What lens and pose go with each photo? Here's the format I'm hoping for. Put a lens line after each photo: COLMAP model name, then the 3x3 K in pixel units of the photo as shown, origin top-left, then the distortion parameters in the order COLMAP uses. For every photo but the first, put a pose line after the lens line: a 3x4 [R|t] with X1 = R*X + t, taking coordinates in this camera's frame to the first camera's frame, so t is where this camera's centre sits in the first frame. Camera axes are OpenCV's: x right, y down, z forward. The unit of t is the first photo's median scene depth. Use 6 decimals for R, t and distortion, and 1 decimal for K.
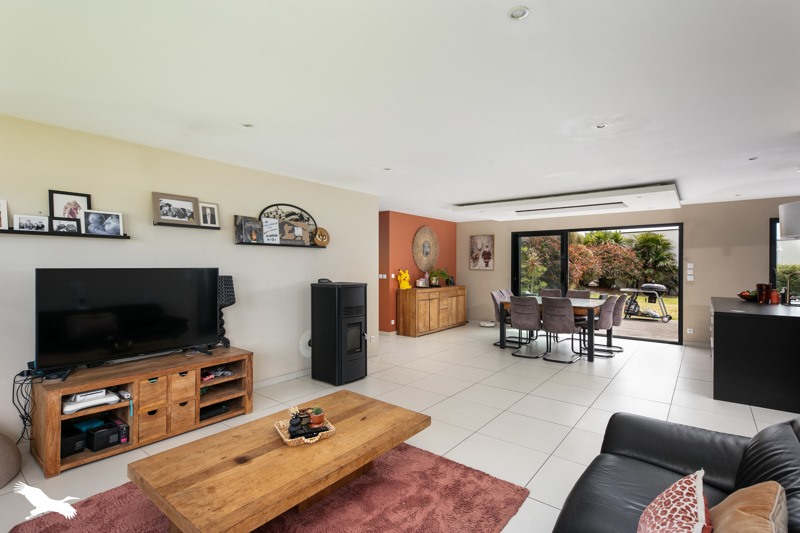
lens RADIAL K [[382.1, 0, 400.0], [0, 382.1, 266.5], [0, 0, 1]] dist [0.003509, 0.000328]
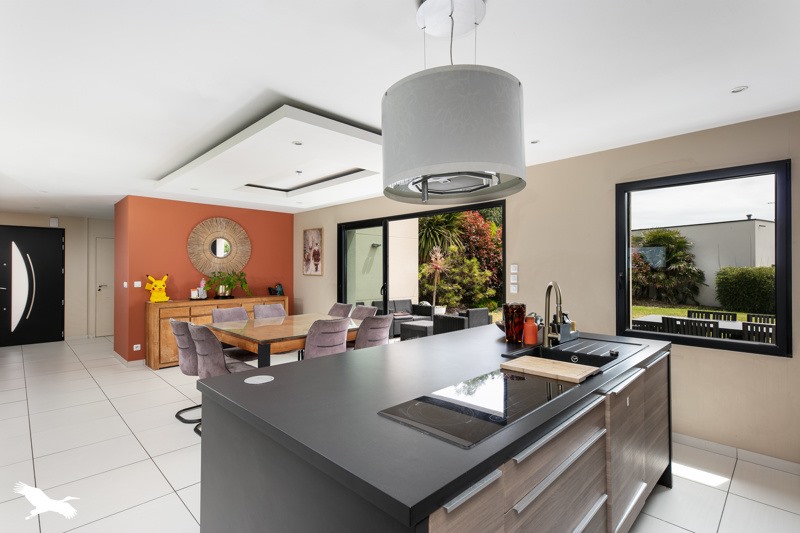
lens RADIAL K [[382.1, 0, 400.0], [0, 382.1, 266.5], [0, 0, 1]] dist [0.003509, 0.000328]
pose [[0.993544, -0.004708, -0.113352, 0.474887], [0.003463, 0.999932, -0.011179, 0.000746], [0.113397, 0.010714, 0.993492, 0.275460]]
